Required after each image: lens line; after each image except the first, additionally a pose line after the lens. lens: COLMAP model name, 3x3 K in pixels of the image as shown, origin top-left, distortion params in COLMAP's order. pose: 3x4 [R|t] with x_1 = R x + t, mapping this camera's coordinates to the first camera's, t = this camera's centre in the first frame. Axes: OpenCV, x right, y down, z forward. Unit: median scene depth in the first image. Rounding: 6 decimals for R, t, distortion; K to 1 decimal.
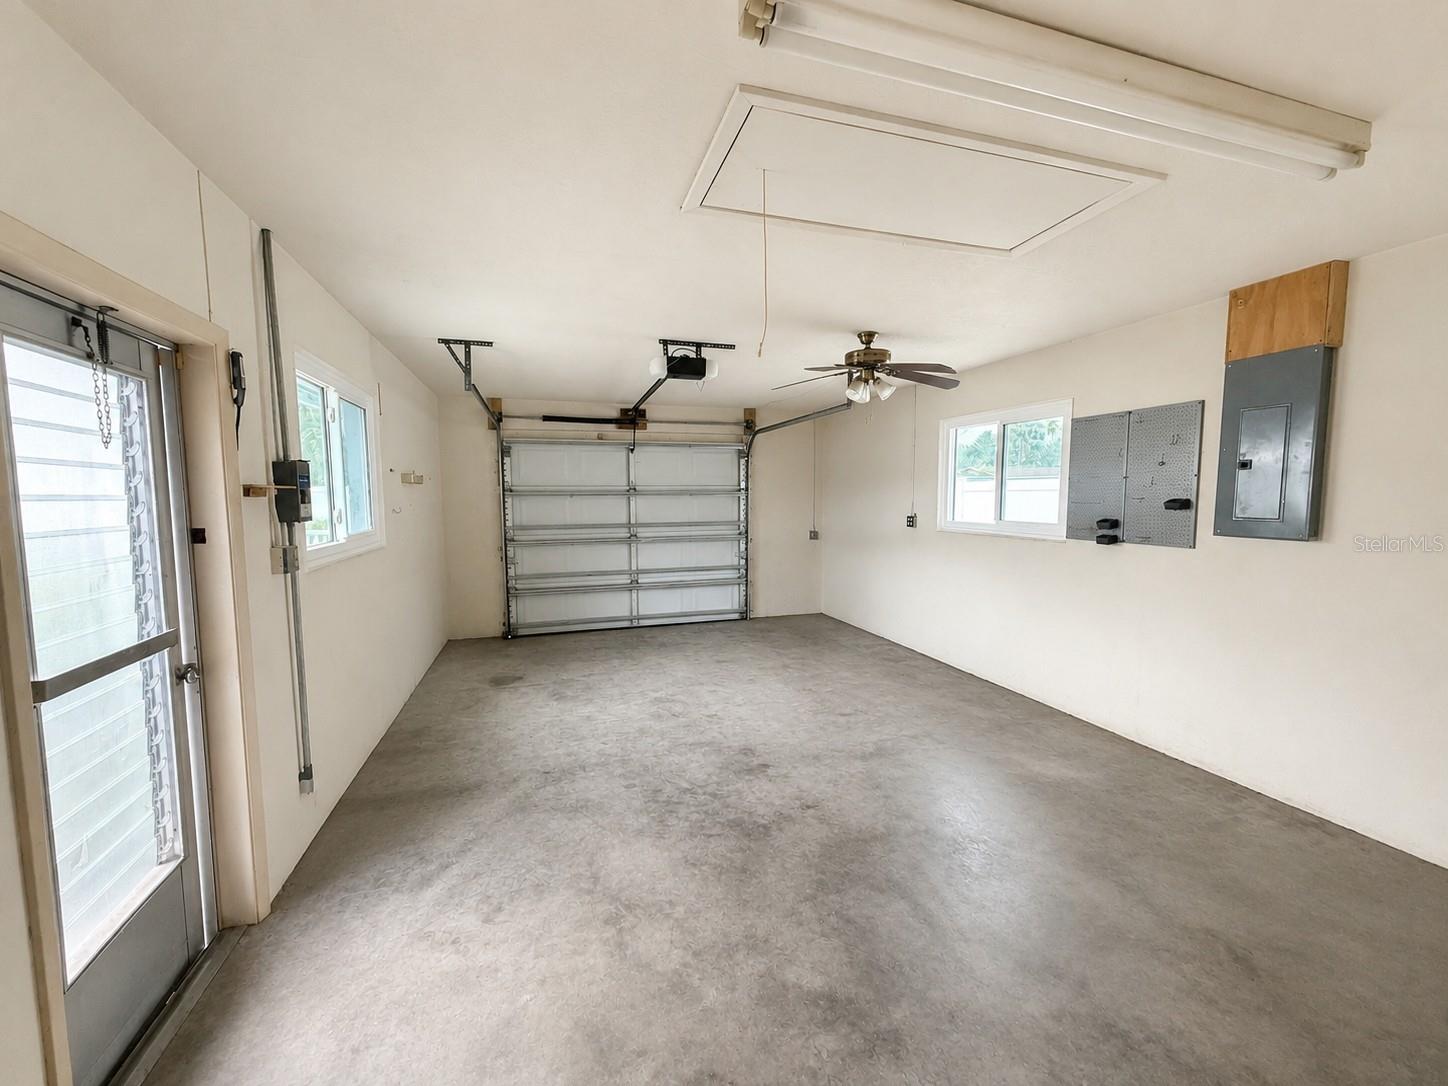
lens RADIAL K [[576.7, 0, 724.0], [0, 576.7, 543.0], [0, 0, 1]] dist [0.000042, 0.000000]
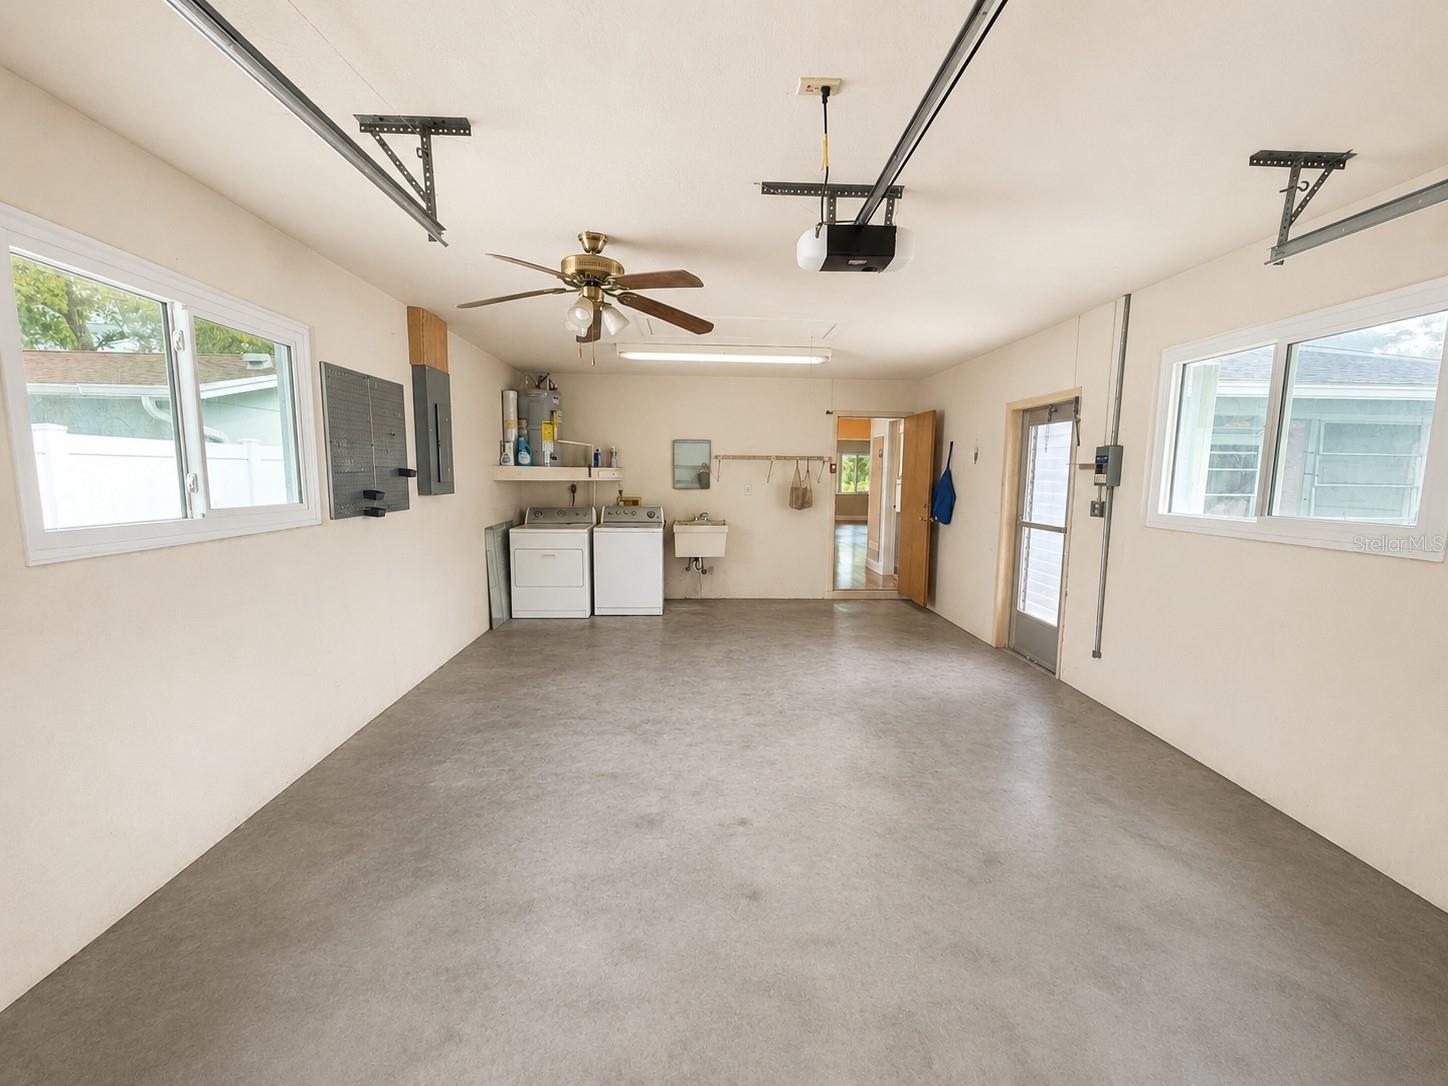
lens RADIAL K [[576.7, 0, 724.0], [0, 576.7, 543.0], [0, 0, 1]] dist [0.000042, 0.000000]
pose [[-0.968179, -0.032529, 0.248135, -0.100204], [0.017667, 0.980159, 0.197426, -0.127125], [-0.249634, 0.195528, -0.948394, 1.718056]]
